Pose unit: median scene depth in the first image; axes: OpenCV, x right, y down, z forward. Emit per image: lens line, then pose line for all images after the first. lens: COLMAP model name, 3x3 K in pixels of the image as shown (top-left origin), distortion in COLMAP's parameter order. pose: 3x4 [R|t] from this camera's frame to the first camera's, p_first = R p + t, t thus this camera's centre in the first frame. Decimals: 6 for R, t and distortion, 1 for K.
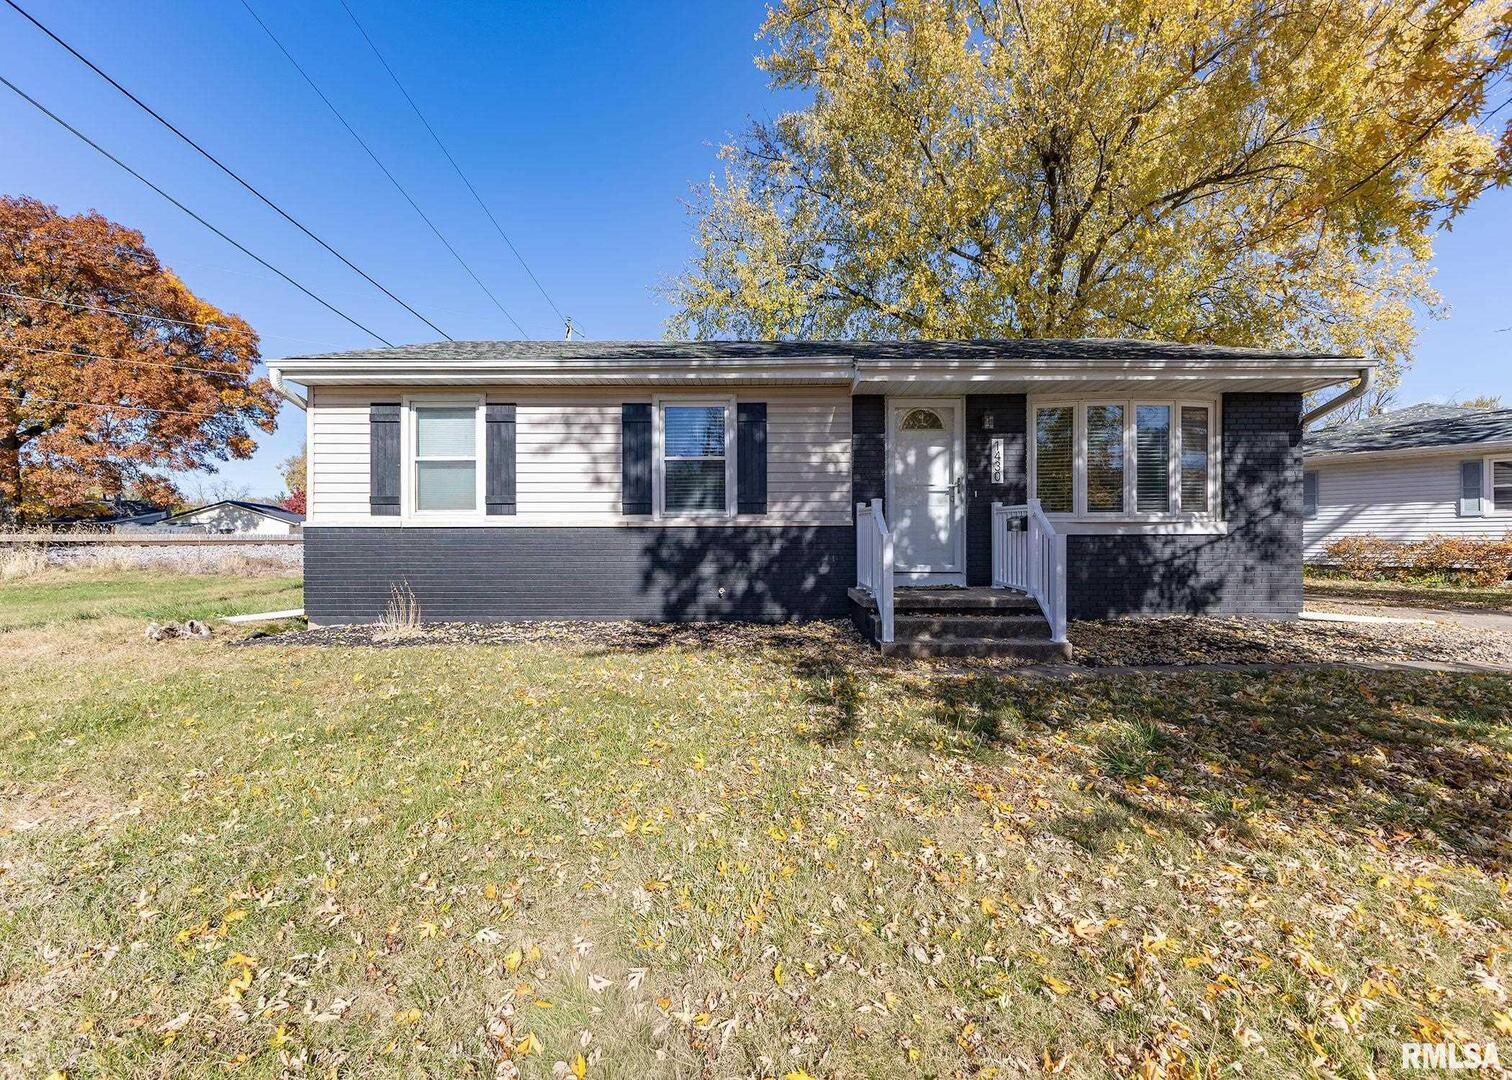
lens RADIAL K [[634.9, 0, 759.3], [0, 634.9, 546.8], [0, 0, 1]] dist [0.000281, 0.007924]
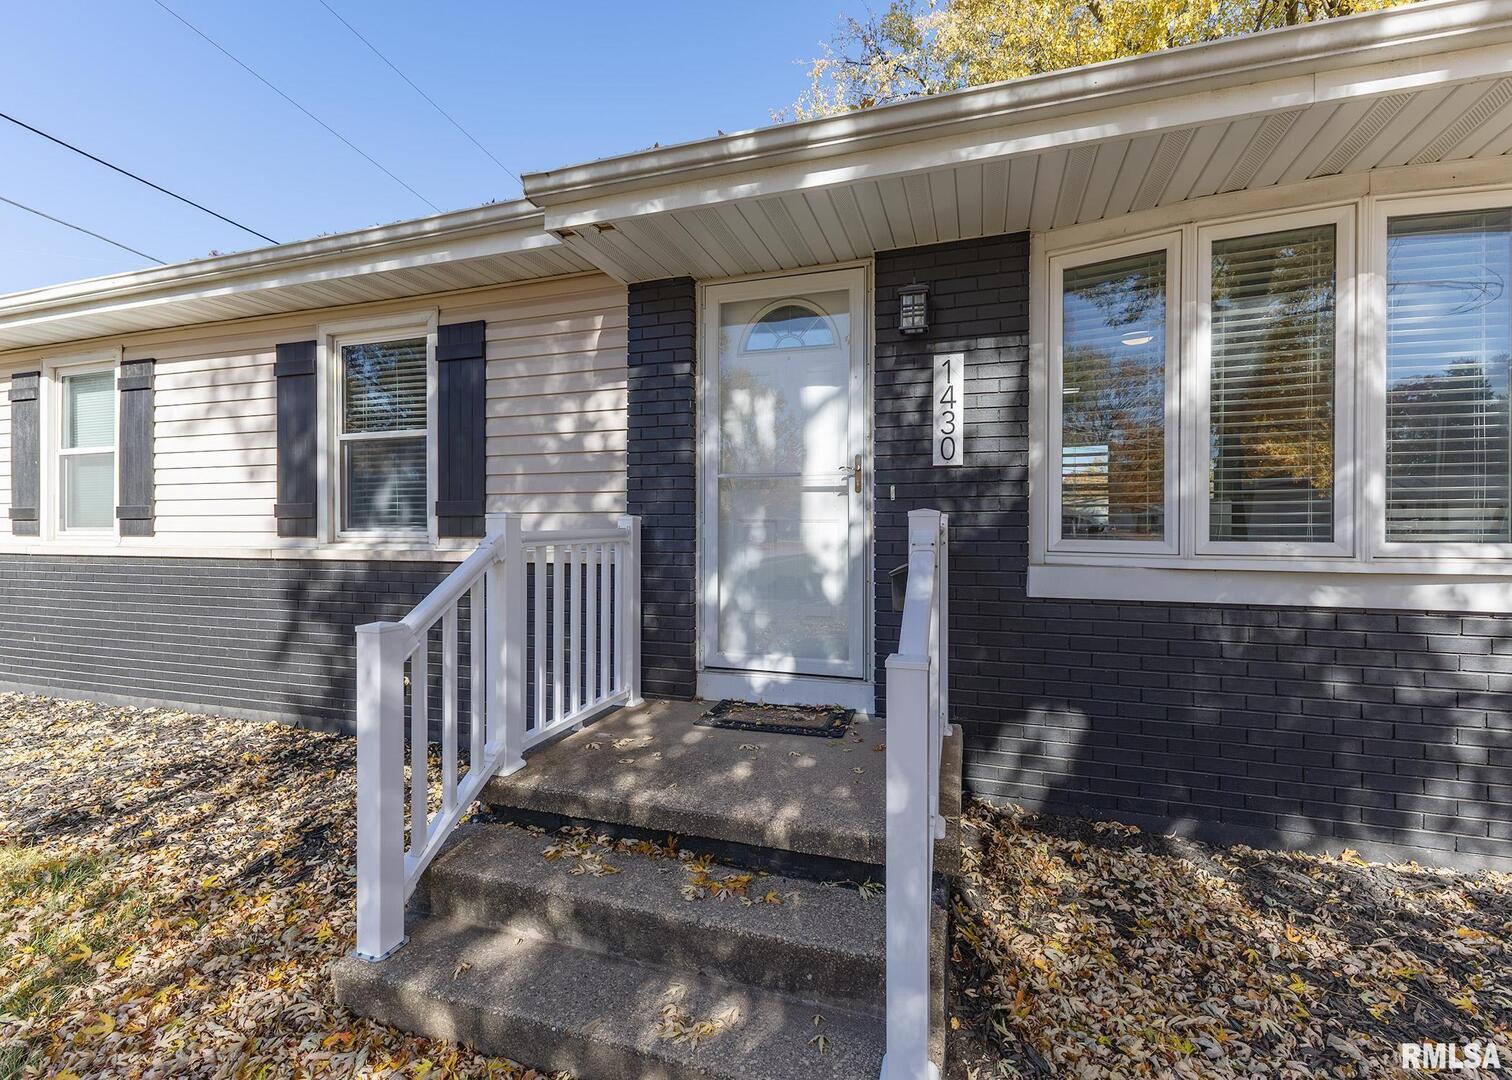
lens RADIAL K [[674.7, 0, 734.6], [0, 674.7, 537.8], [0, 0, 1]] dist [0.001932, 0.000030]
pose [[0.949466, 0.006038, -0.313811, 0.373059], [-0.006263, 0.999980, 0.000291, -0.052892], [0.313806, 0.001689, 0.949486, 0.547528]]
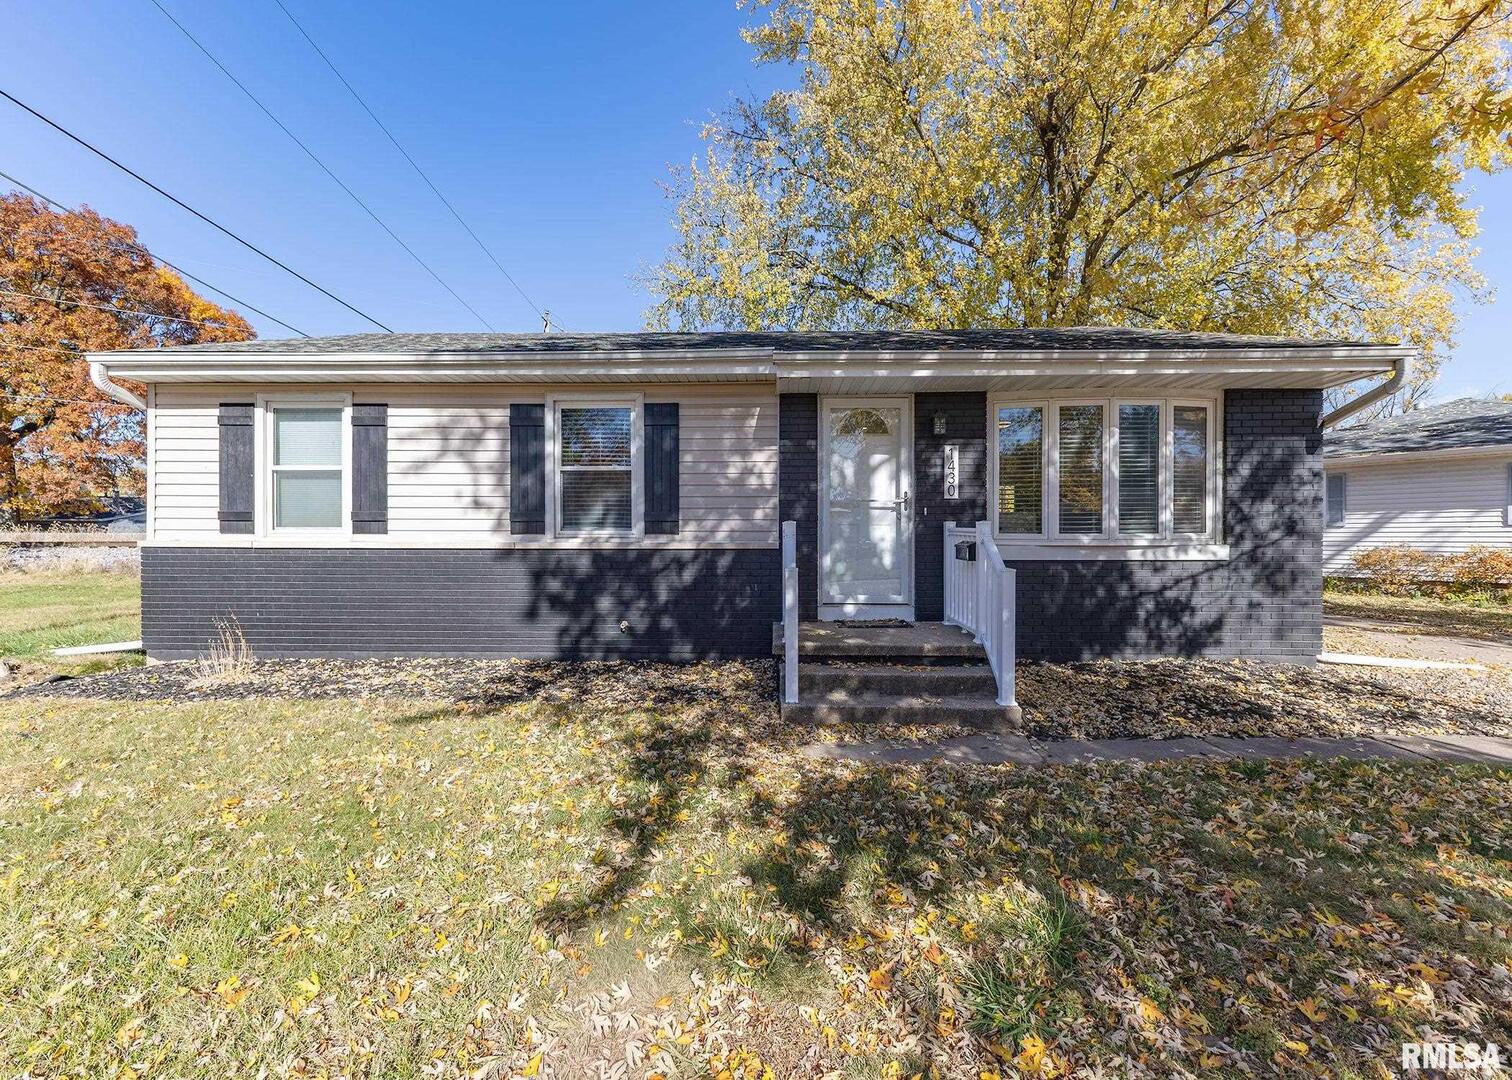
lens RADIAL K [[640.0, 0, 756.1], [0, 640.0, 545.9], [0, 0, 1]] dist [0.009998, 0.000063]
pose [[0.999718, 0.003468, -0.023488, 0.135921], [-0.003359, 0.999983, 0.004689, -0.039922], [0.023504, -0.004609, 0.999713, 0.144761]]
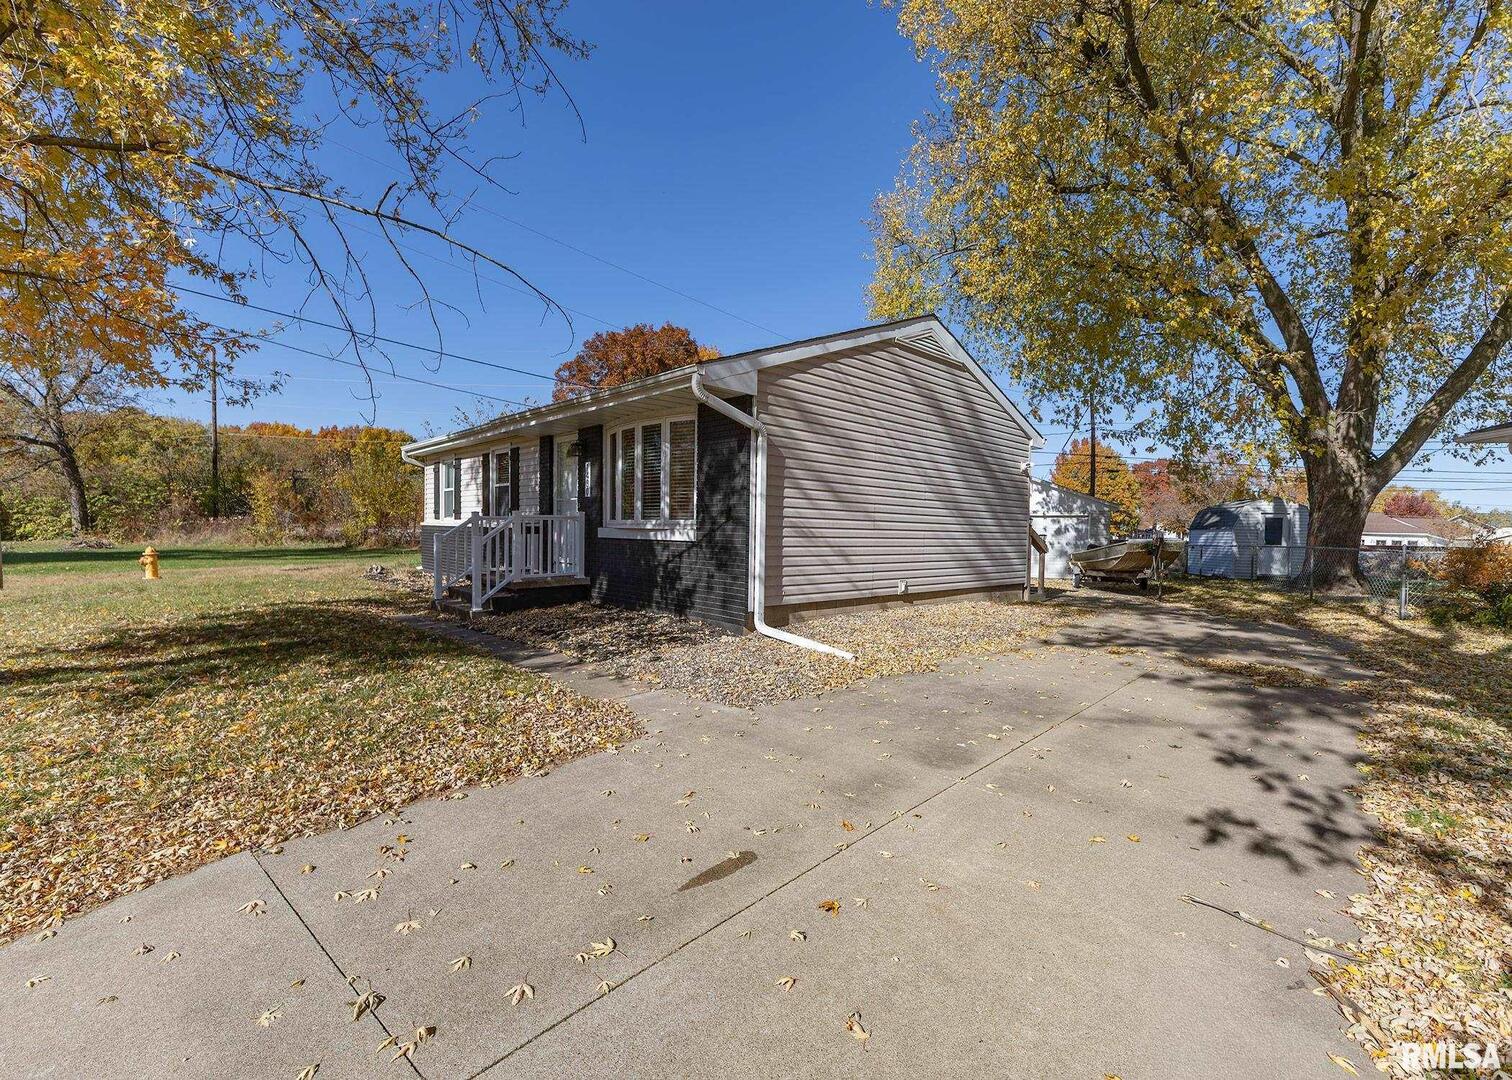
lens RADIAL K [[634.9, 0, 759.3], [0, 634.9, 546.8], [0, 0, 1]] dist [0.000281, 0.007924]
pose [[0.700279, 0.033758, -0.713070, 1.505054], [-0.016661, 0.999382, 0.030951, -0.043784], [0.713674, -0.009794, 0.700409, 0.340478]]
